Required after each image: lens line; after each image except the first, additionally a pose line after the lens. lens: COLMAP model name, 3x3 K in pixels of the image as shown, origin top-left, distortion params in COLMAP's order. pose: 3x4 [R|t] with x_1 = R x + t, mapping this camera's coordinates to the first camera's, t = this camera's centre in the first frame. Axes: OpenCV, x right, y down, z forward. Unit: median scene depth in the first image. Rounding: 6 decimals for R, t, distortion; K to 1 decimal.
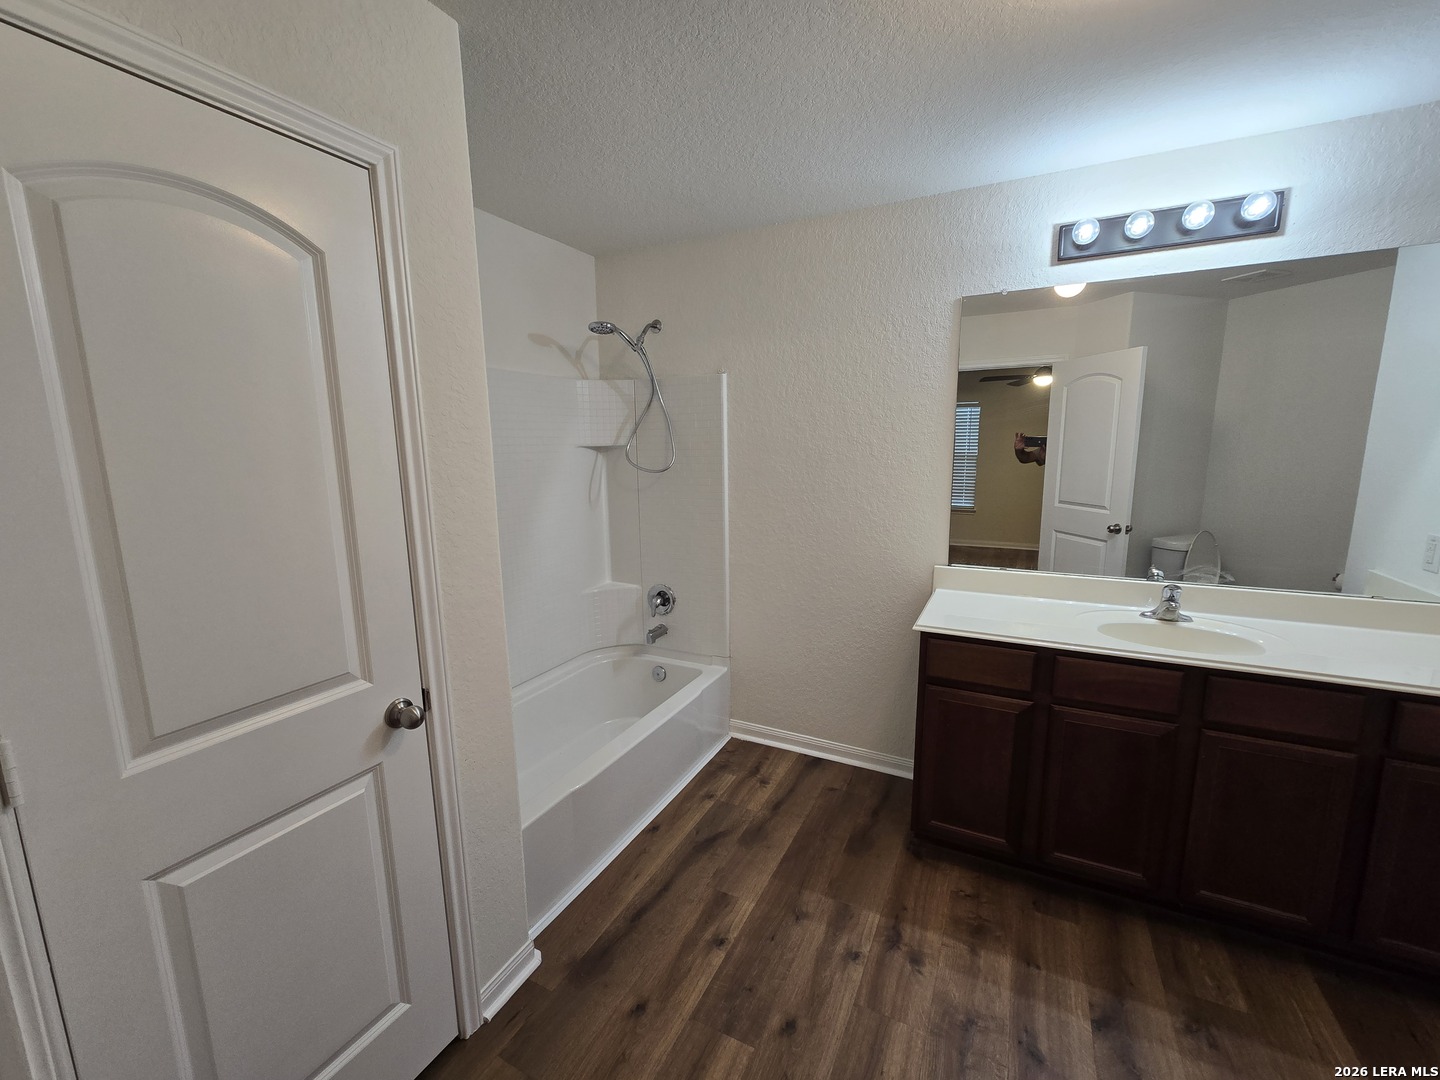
lens RADIAL K [[592.7, 0, 721.2], [0, 592.7, 545.6], [0, 0, 1]] dist [-0.003318, 0.000262]
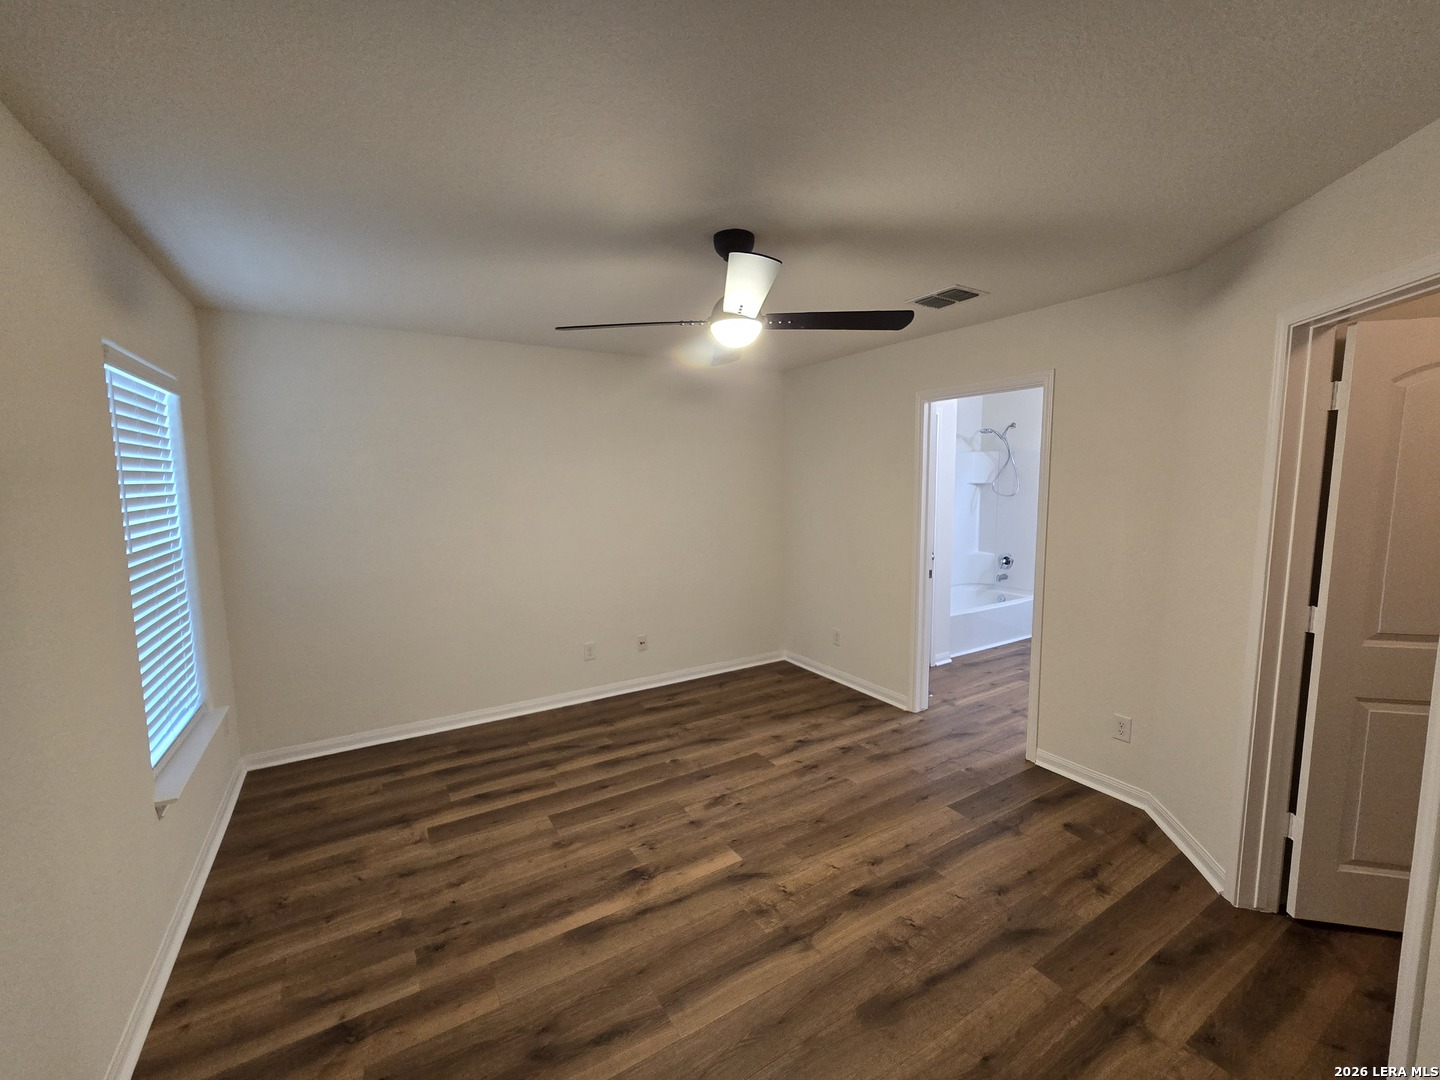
lens RADIAL K [[582.9, 0, 713.9], [0, 582.9, 539.9], [0, 0, 1]] dist [-0.029571, 0.000038]
pose [[0.842079, 0.063344, -0.535621, 0.139105], [-0.093641, 0.995168, -0.029528, 0.217908], [0.531163, 0.075021, 0.843942, -1.471463]]
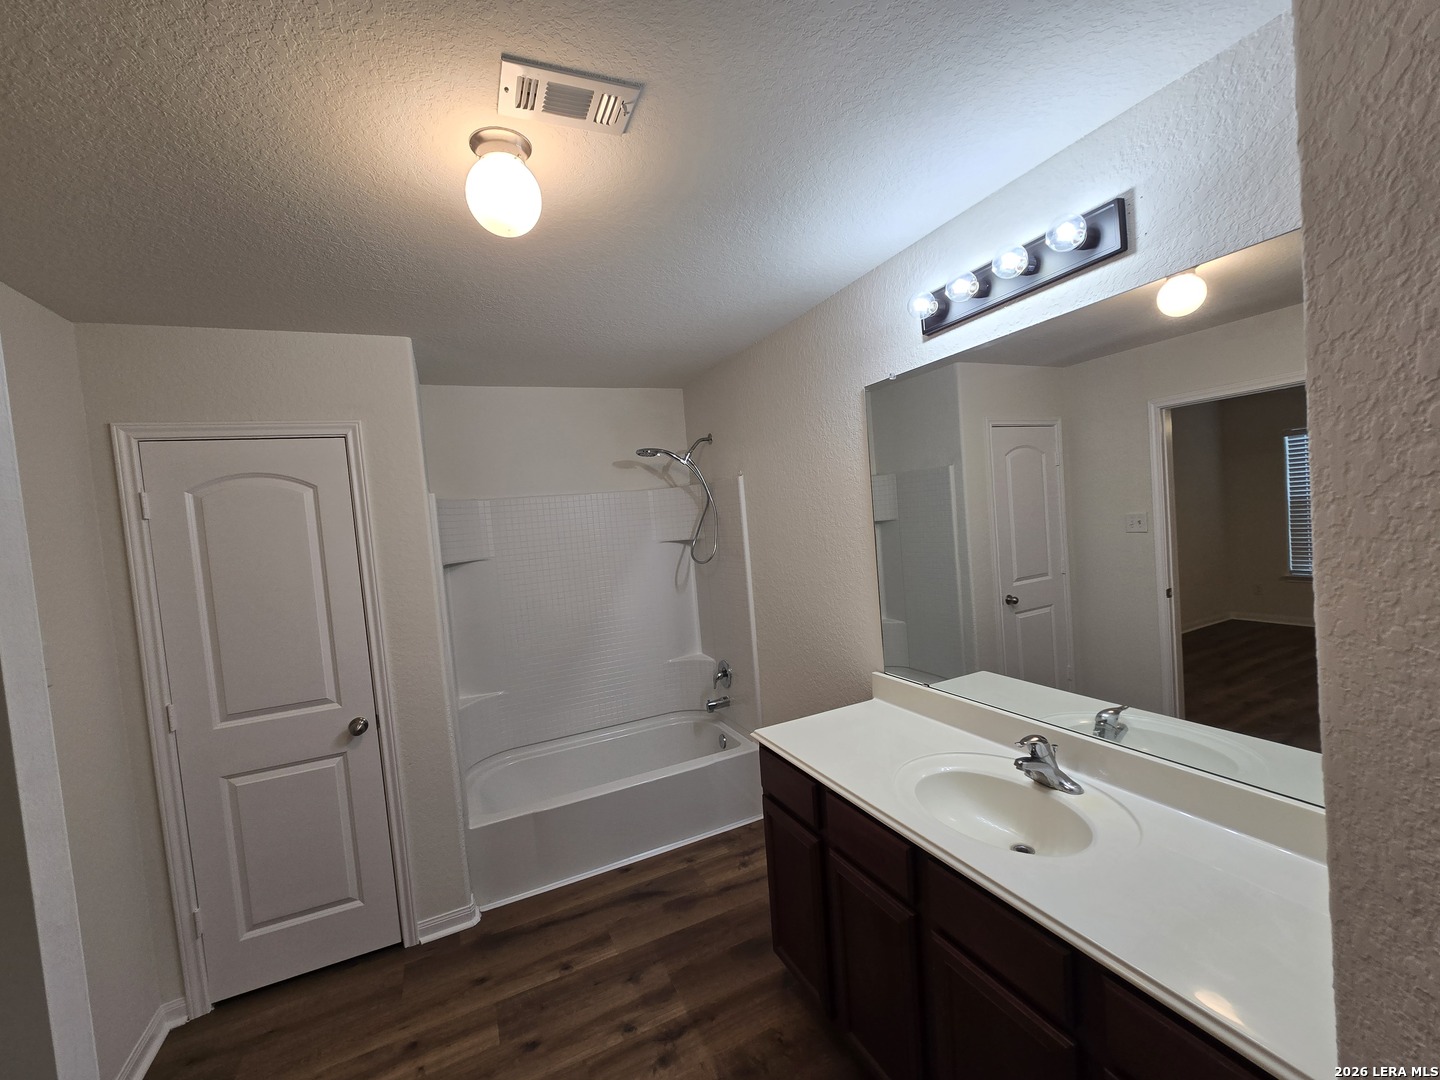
lens RADIAL K [[592.7, 0, 721.2], [0, 592.7, 545.6], [0, 0, 1]] dist [-0.003318, 0.000262]
pose [[0.783428, -0.021730, -0.621102, 0.759025], [-0.033204, 0.996498, -0.076746, -0.082928], [0.620595, 0.080748, 0.779963, 0.132685]]
